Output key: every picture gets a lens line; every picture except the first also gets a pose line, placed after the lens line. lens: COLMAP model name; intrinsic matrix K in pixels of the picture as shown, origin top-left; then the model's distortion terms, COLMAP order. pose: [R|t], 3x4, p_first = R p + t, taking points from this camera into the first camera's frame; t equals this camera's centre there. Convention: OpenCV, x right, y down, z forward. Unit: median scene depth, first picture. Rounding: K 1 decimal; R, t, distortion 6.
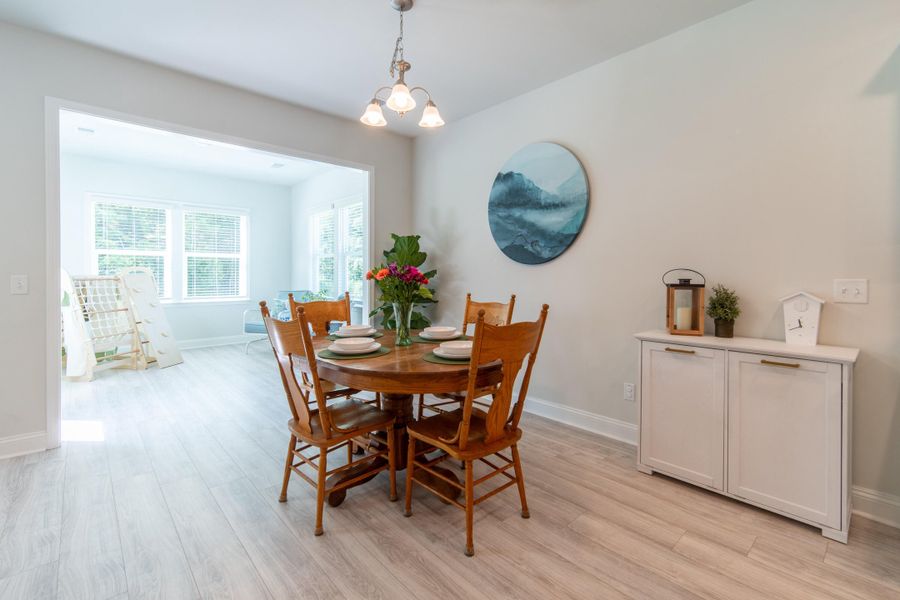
lens RADIAL K [[408.2, 0, 457.2], [0, 408.2, 279.0], [0, 0, 1]] dist [0.011225, 0.000228]
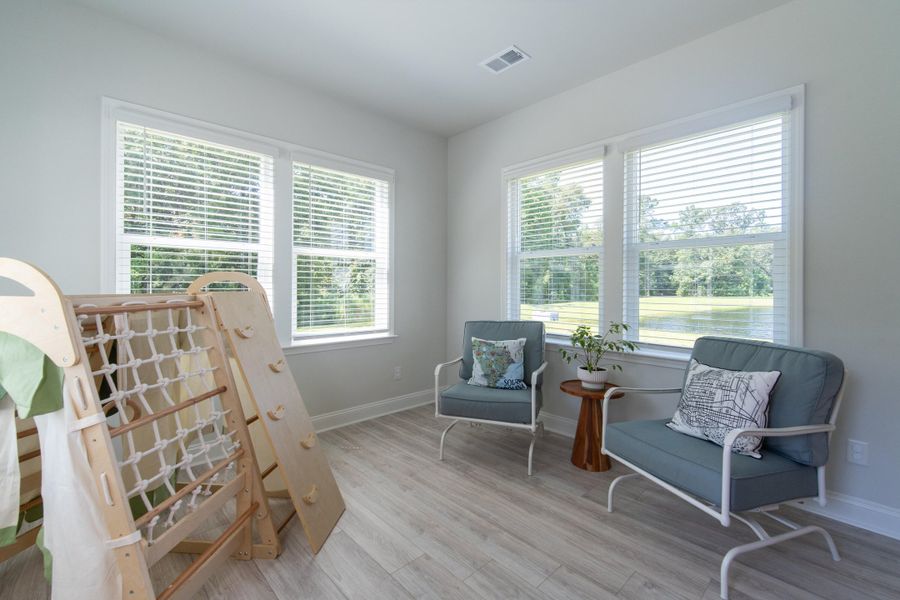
lens RADIAL K [[390.2, 0, 442.3], [0, 390.2, 288.3], [0, 0, 1]] dist [0.001900, 0.000516]
pose [[0.999957, -0.000515, 0.009261, -0.657692], [0.000592, 0.999965, -0.008344, -0.011997], [-0.009257, 0.008349, 0.999922, 0.702419]]
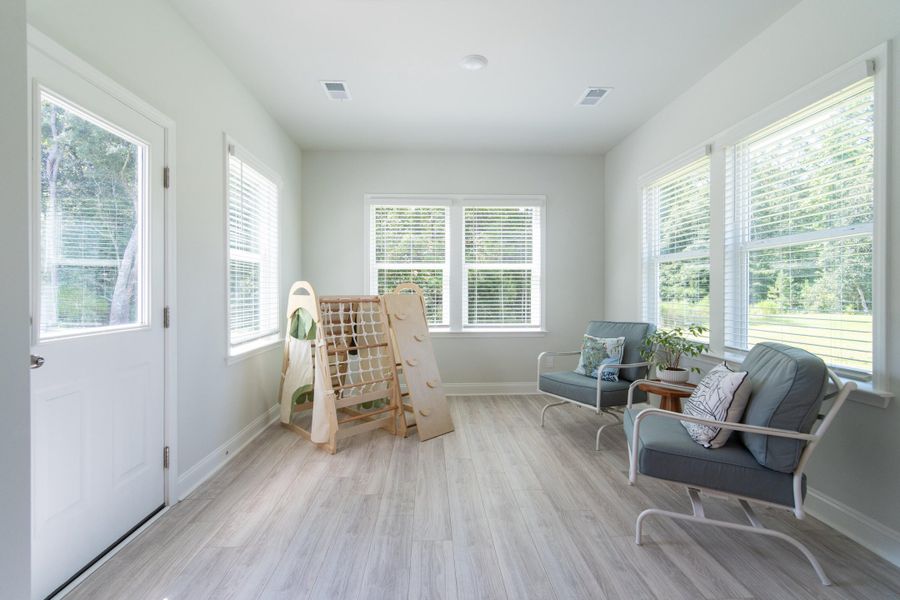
lens RADIAL K [[391.7, 0, 448.2], [0, 391.7, 295.7], [0, 0, 1]] dist [0.002680, -0.000111]
pose [[0.767284, 0.001407, -0.641306, -0.319190], [-0.002504, 0.999997, -0.000802, -0.009115], [0.641302, 0.002221, 0.767285, 0.597584]]
